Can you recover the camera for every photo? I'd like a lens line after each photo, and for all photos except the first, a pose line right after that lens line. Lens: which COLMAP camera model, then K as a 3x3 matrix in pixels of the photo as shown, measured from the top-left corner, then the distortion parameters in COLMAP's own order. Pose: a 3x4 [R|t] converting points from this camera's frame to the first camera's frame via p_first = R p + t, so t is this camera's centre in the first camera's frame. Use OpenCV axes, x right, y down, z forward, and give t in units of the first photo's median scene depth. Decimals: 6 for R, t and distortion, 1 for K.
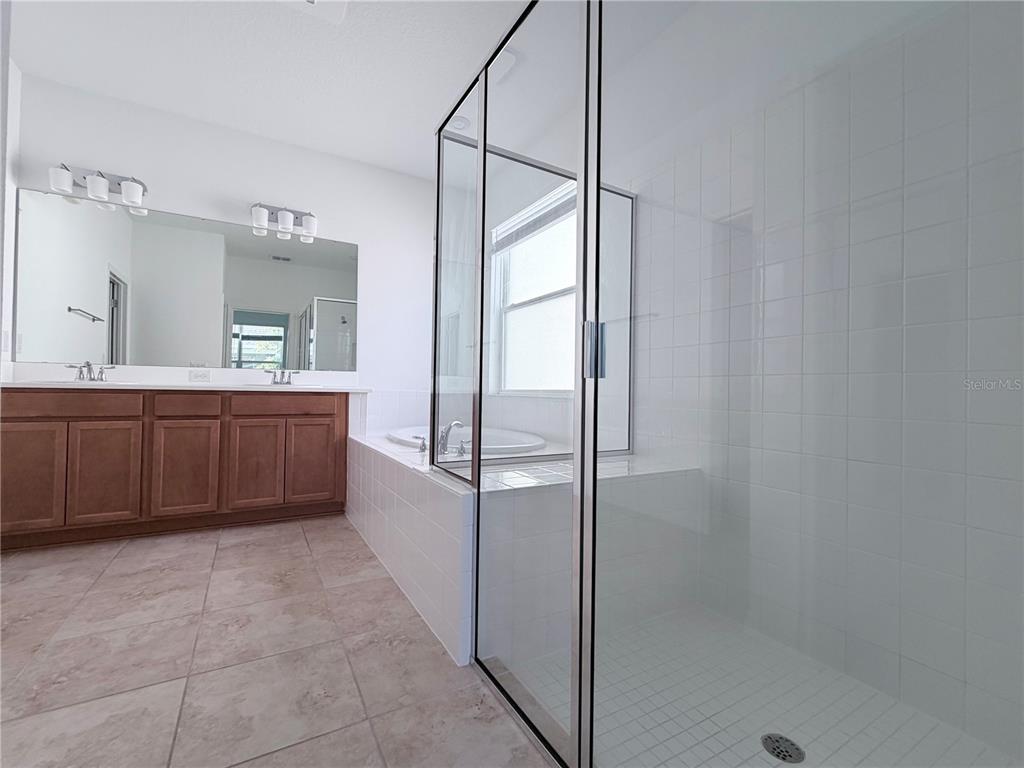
lens RADIAL K [[445.8, 0, 512.0], [0, 445.8, 384.0], [0, 0, 1]] dist [-0.013449, -0.000023]
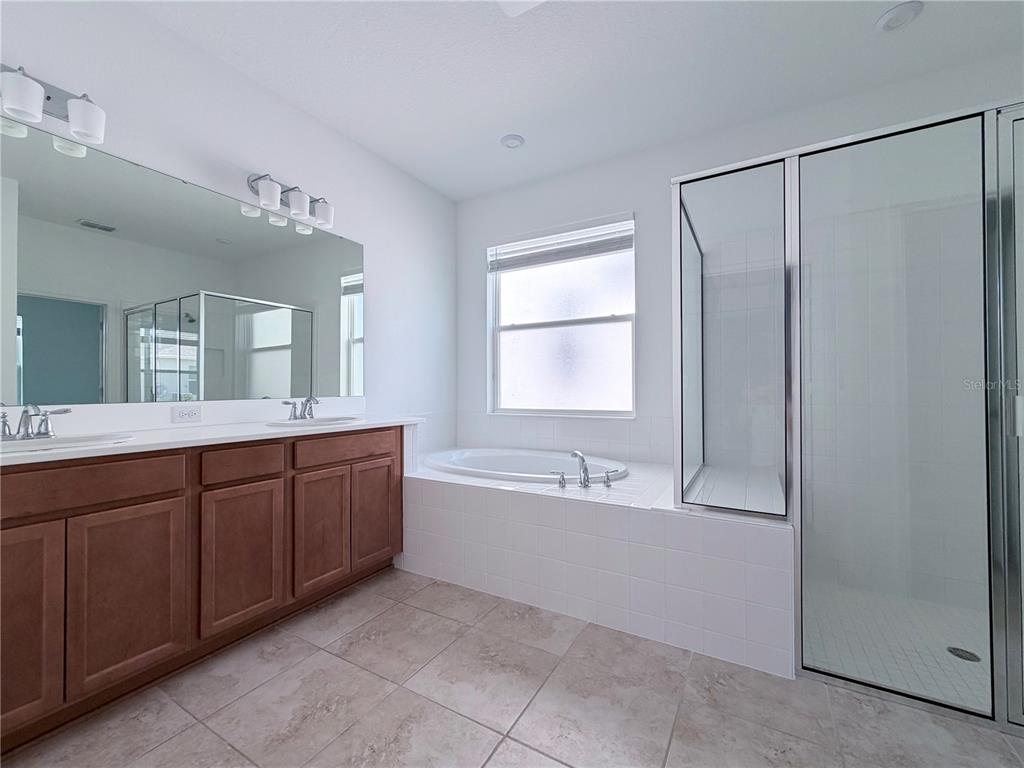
lens RADIAL K [[428.0, 0, 512.0], [0, 428.0, 384.0], [0, 0, 1]] dist [-0.004847, -0.000744]
pose [[0.874301, -0.016135, 0.485116, -0.705416], [0.012698, 0.999866, 0.010372, -0.078723], [-0.485218, -0.002908, 0.874388, 0.222256]]
